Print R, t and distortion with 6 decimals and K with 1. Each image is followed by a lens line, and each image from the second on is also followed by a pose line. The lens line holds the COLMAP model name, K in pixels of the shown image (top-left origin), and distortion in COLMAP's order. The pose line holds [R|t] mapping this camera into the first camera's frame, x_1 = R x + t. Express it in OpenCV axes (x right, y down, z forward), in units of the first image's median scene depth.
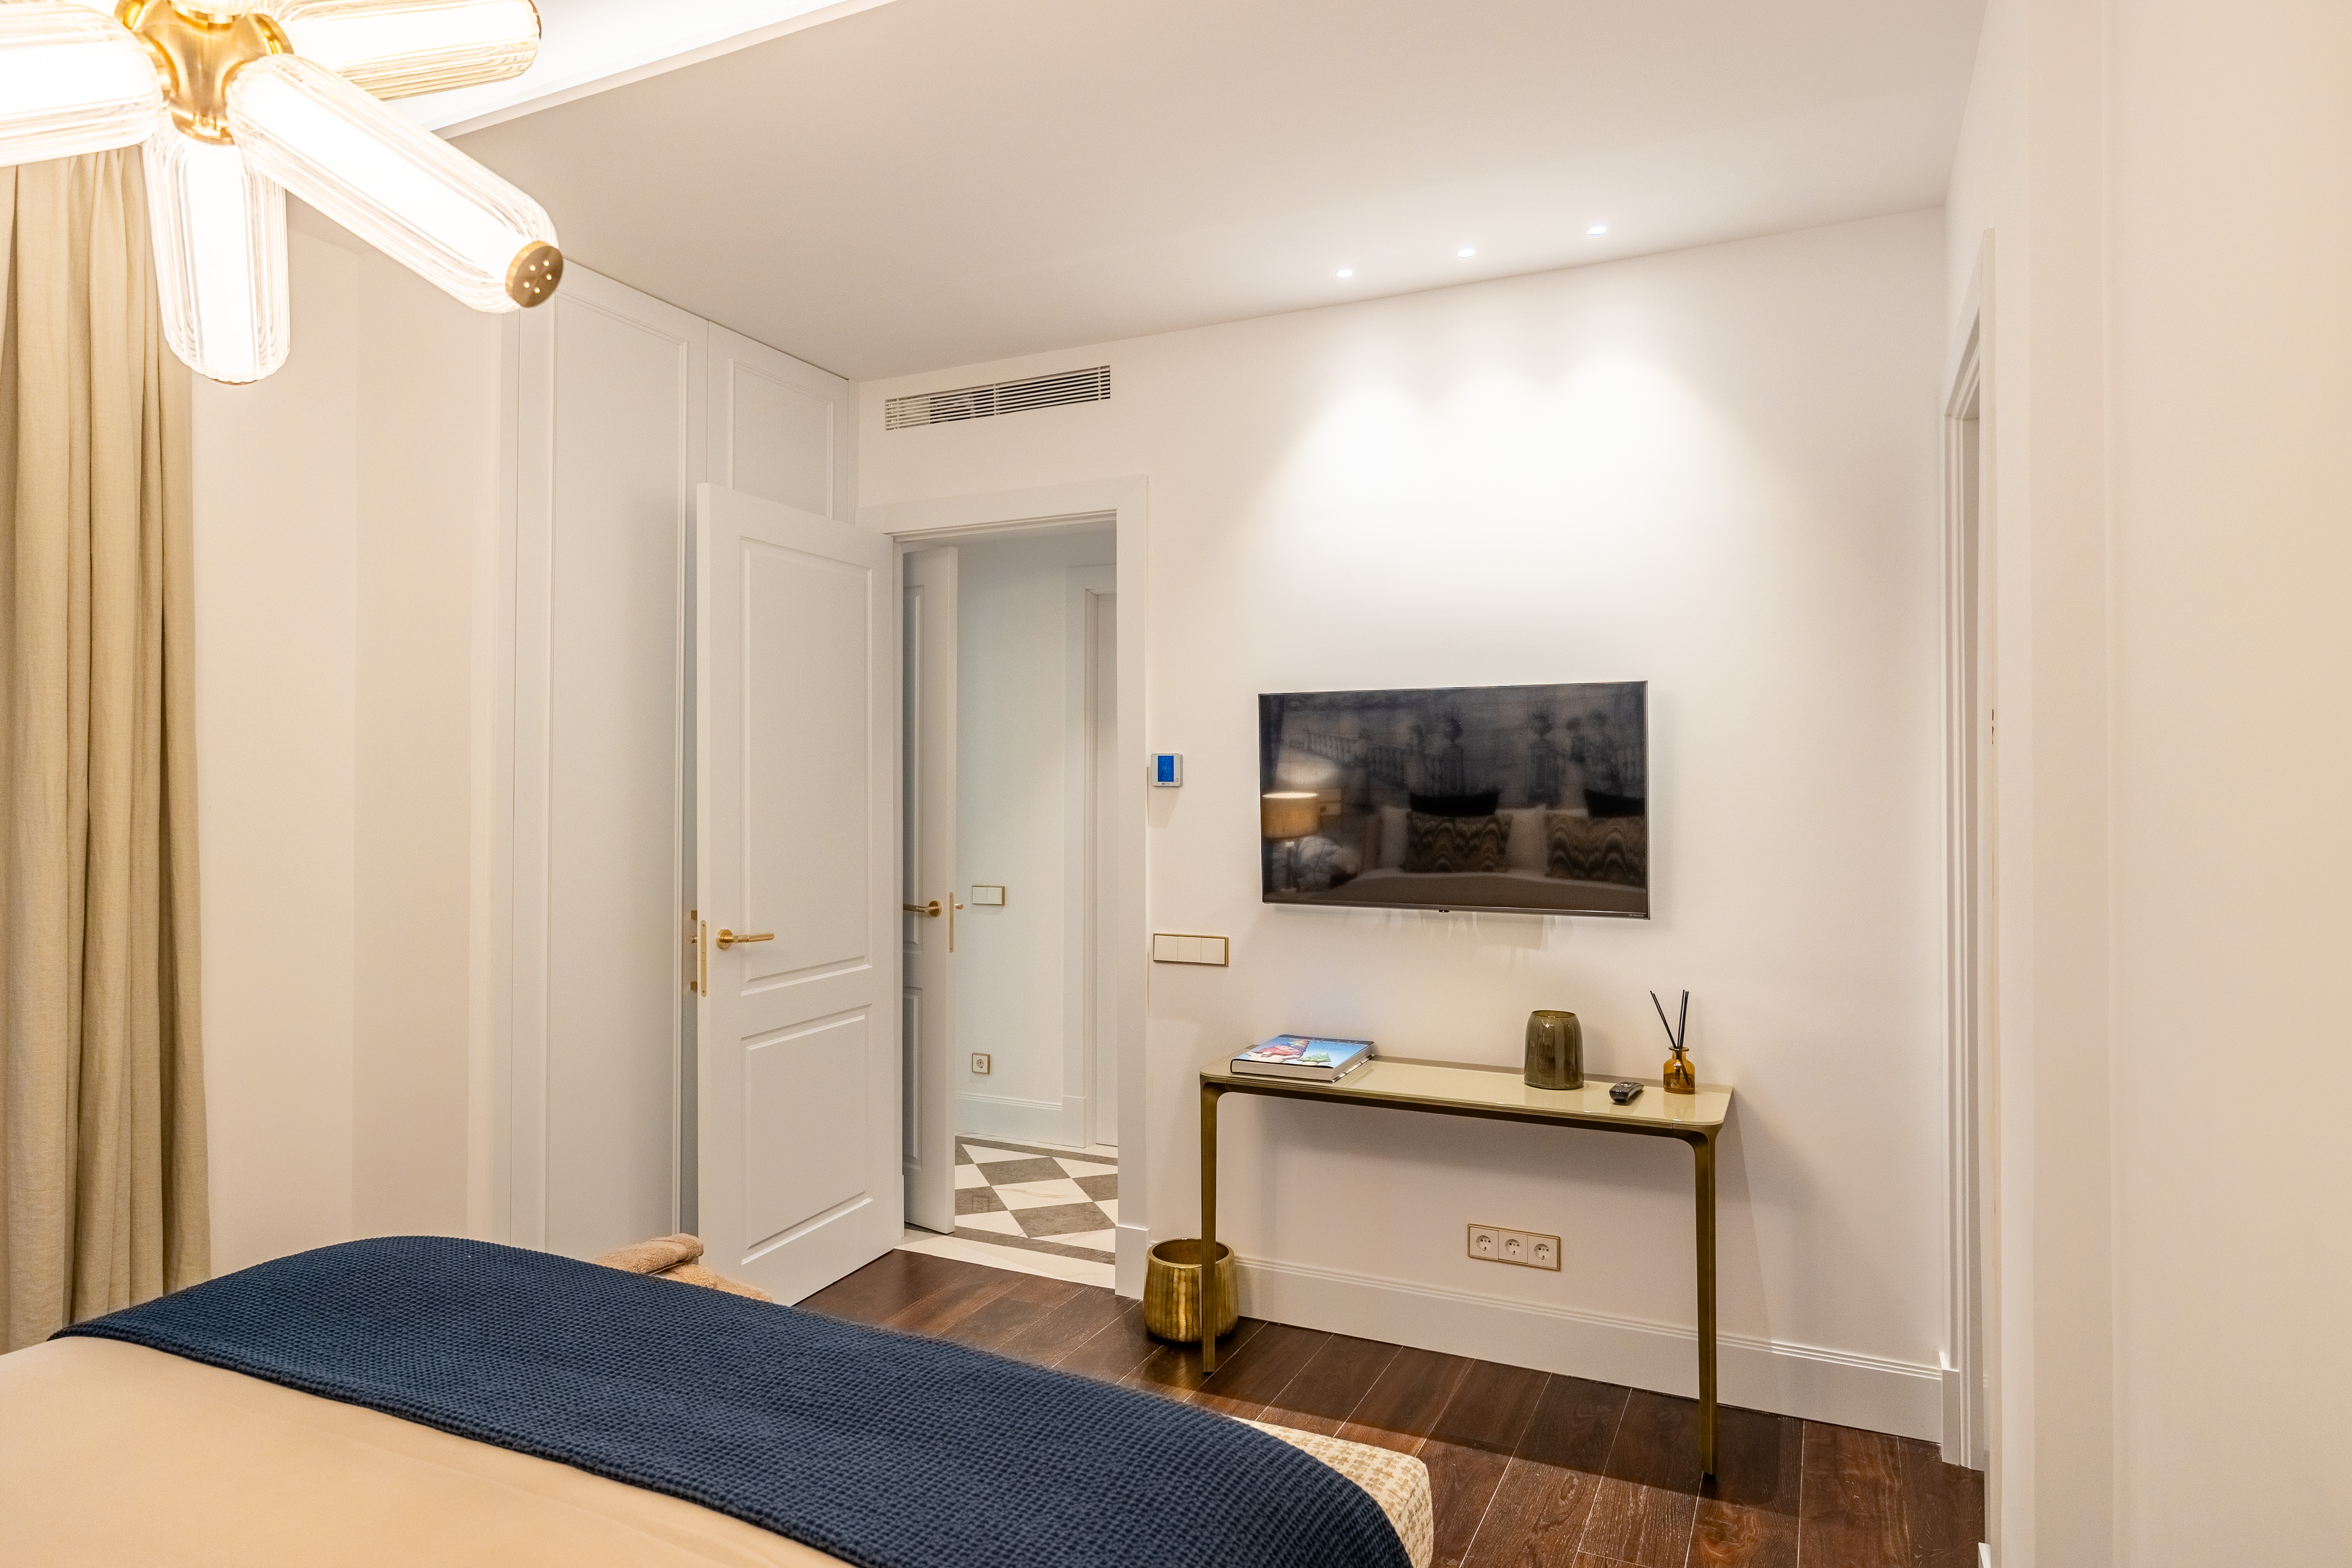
lens RADIAL K [[1375.7, 0, 1176.0], [0, 1375.7, 784.0], [0, 0, 1]] dist [-0.027151, 0.000423]
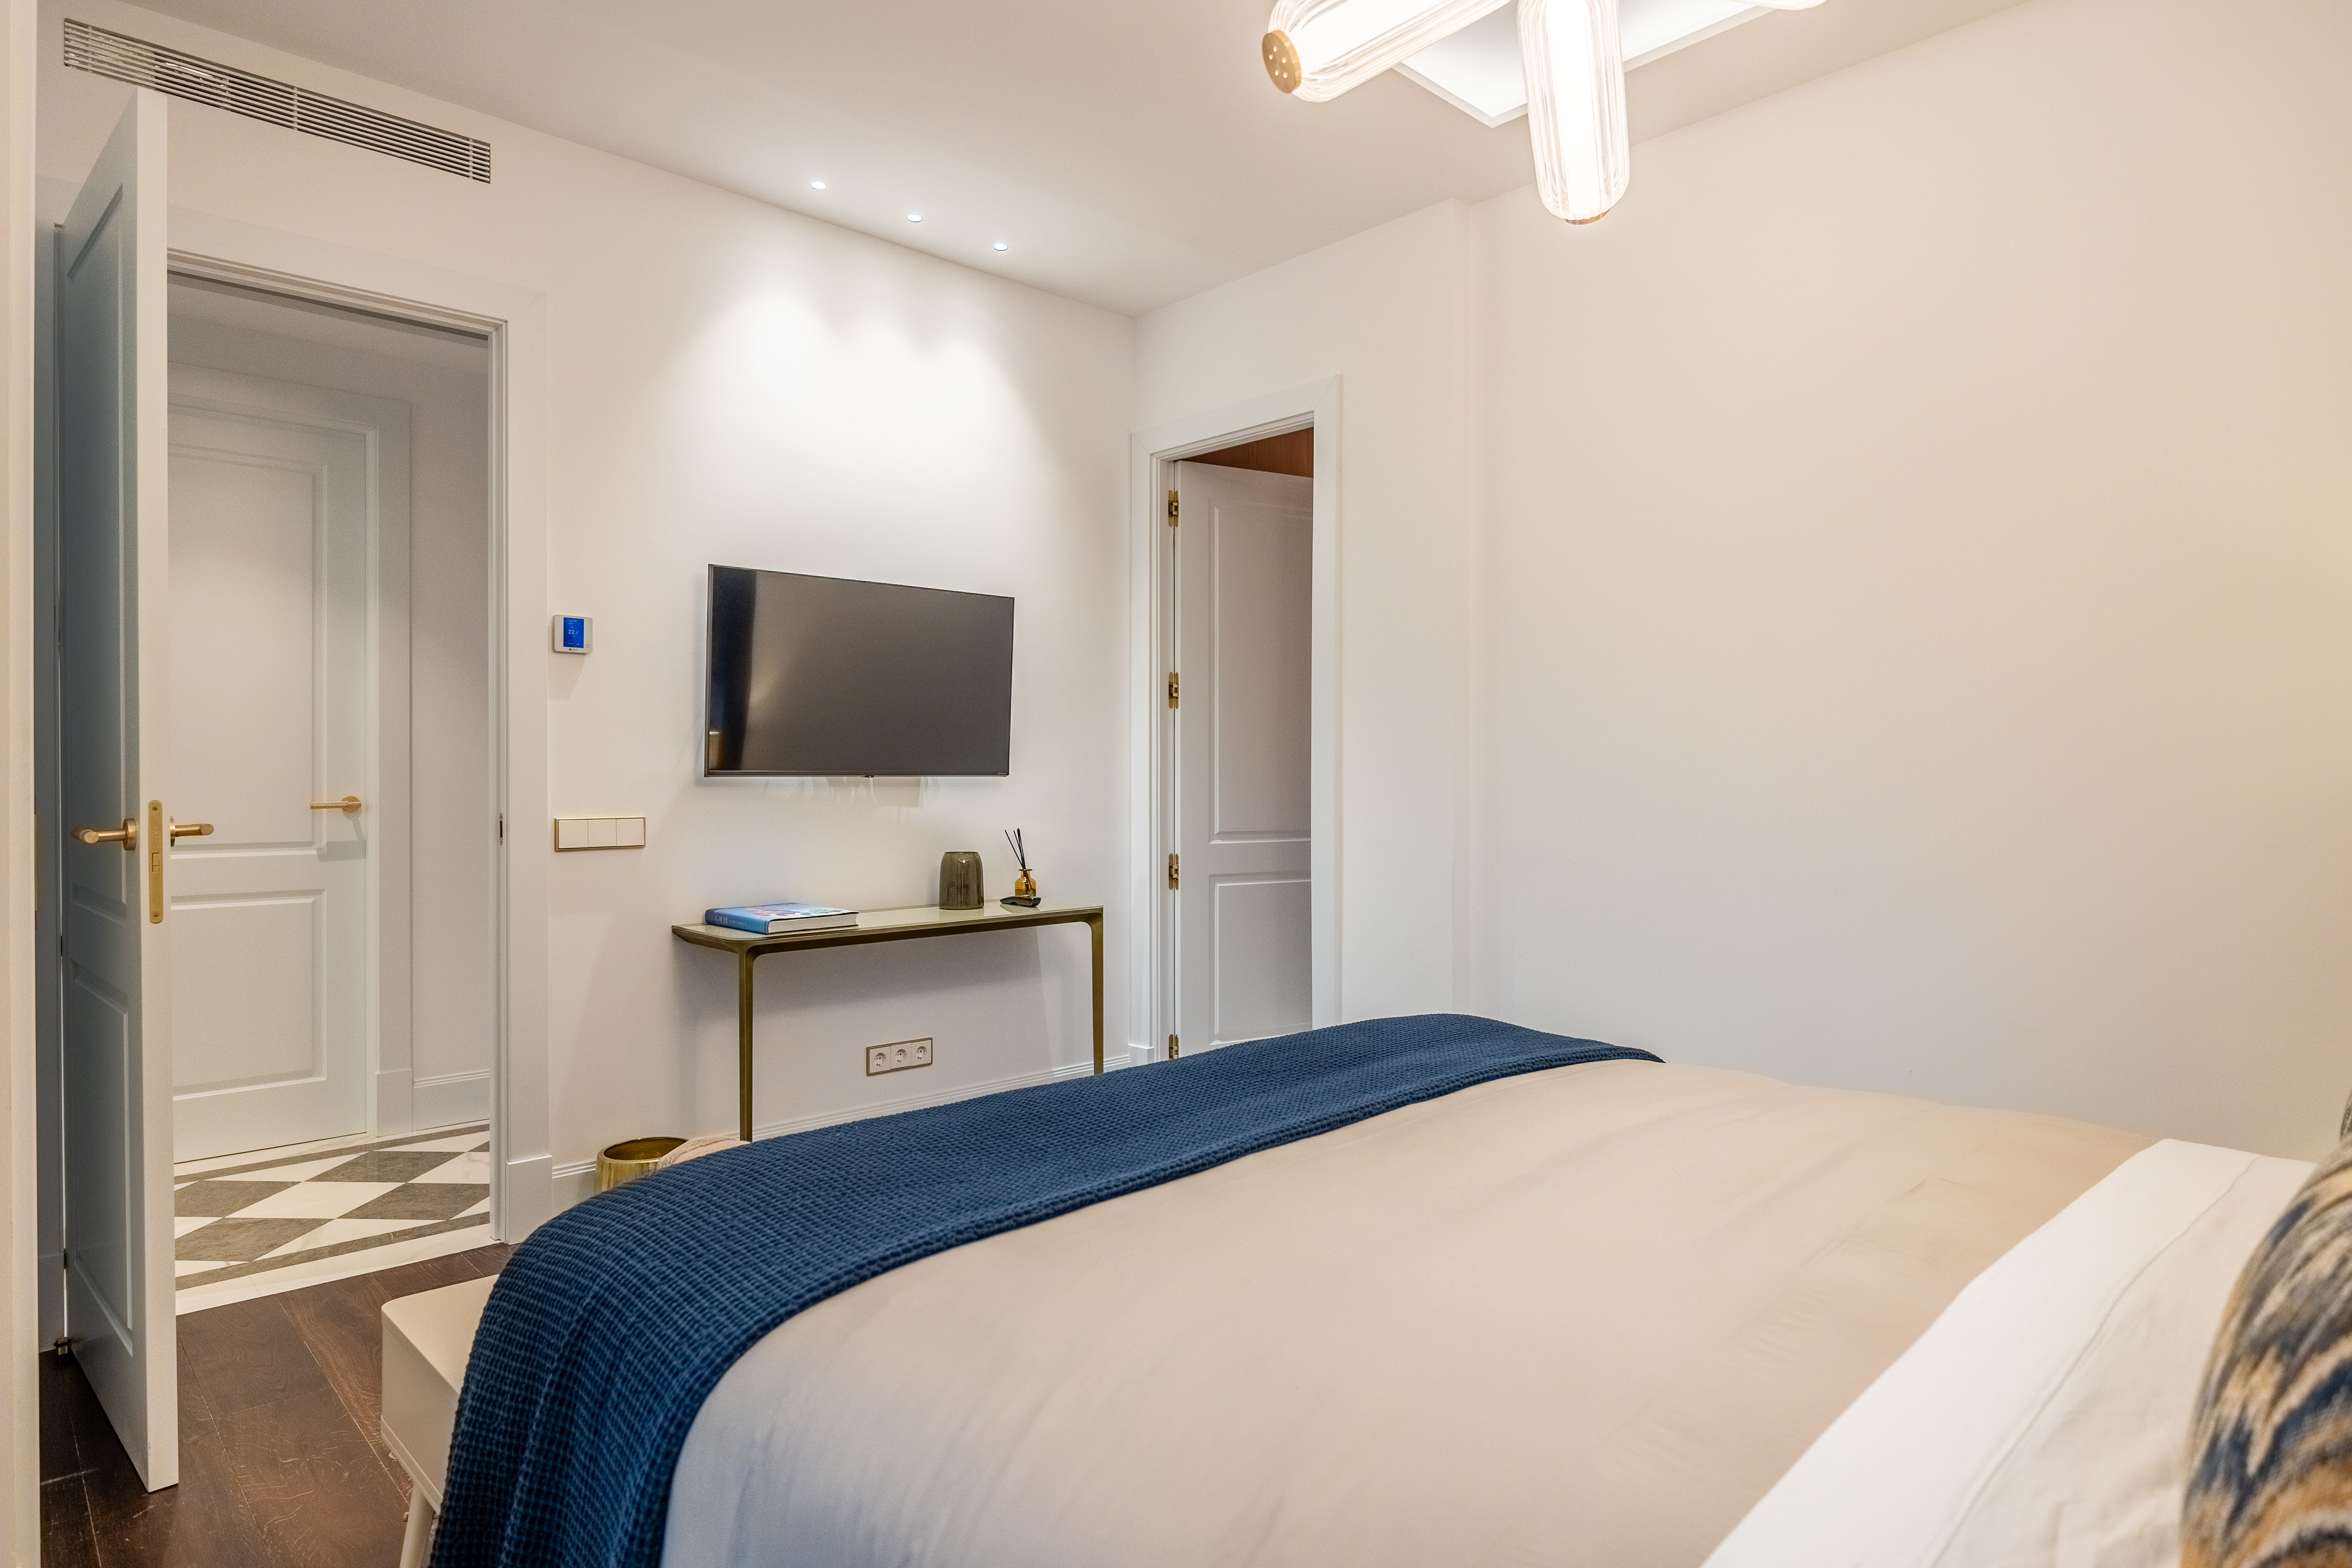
lens RADIAL K [[1375.7, 0, 1176.0], [0, 1375.7, 784.0], [0, 0, 1]] dist [-0.027151, 0.000423]
pose [[0.310677, -0.013103, 0.950425, -0.811301], [-0.006791, 0.999849, 0.016004, 0.077570], [-0.950491, -0.011426, 0.310541, 0.394257]]
